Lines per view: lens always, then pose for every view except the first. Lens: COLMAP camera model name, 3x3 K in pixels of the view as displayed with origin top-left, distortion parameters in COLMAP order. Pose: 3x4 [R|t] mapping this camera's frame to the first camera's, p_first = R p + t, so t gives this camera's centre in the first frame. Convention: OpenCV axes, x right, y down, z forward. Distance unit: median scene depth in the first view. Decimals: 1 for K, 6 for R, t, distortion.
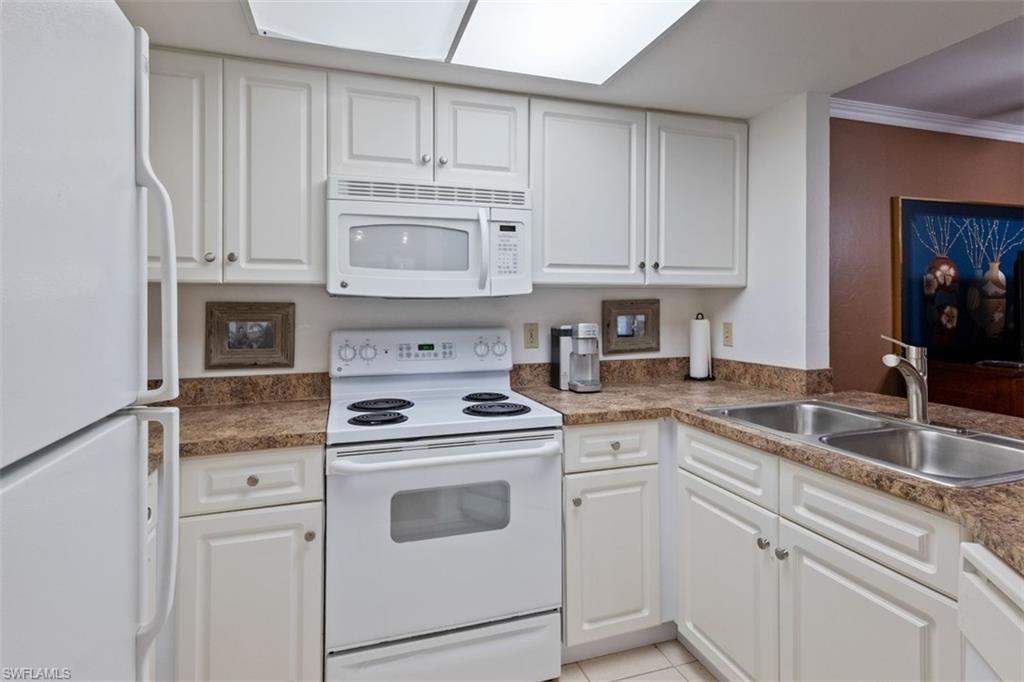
lens RADIAL K [[517.7, 0, 506.1], [0, 517.7, 304.6], [0, 0, 1]] dist [-0.000500, 0.000802]
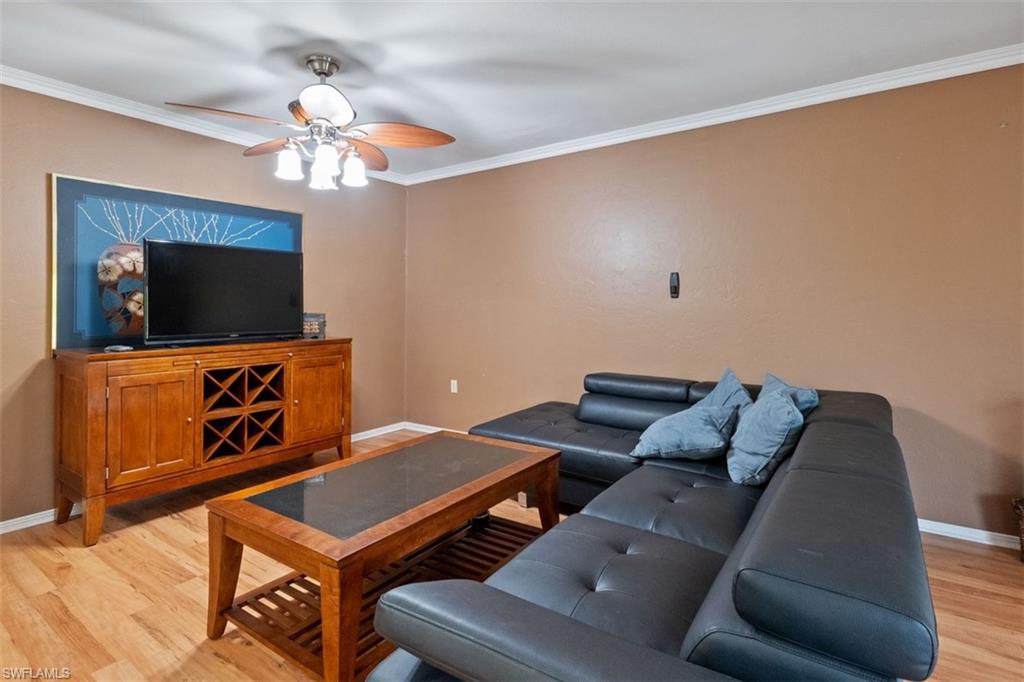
lens RADIAL K [[517.7, 0, 525.4], [0, 517.7, 301.1], [0, 0, 1]] dist [-0.000500, 0.000802]
pose [[0.782773, 0.010957, 0.622211, 0.842939], [-0.008671, 0.999940, -0.006701, 0.018886], [-0.622247, -0.000150, 0.782821, -0.254741]]
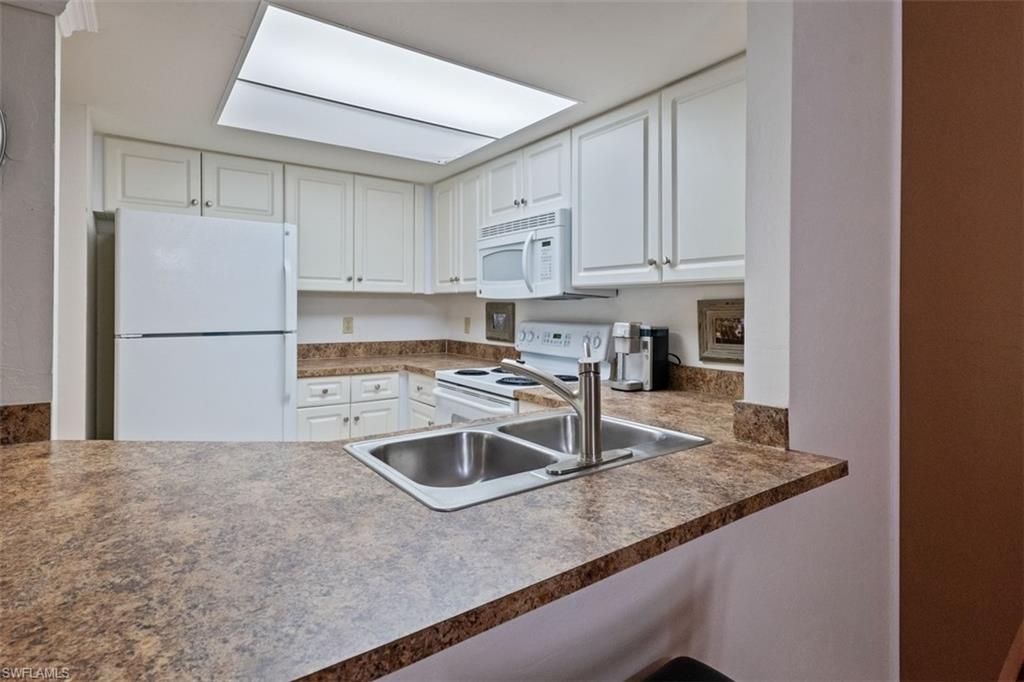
lens RADIAL K [[517.7, 0, 529.2], [0, 517.7, 307.3], [0, 0, 1]] dist [-0.000500, 0.000802]
pose [[0.321209, 0.005057, -0.946995, 0.975184], [-0.007105, 0.999970, 0.002930, 0.003902], [0.946982, 0.005787, 0.321235, 0.455203]]
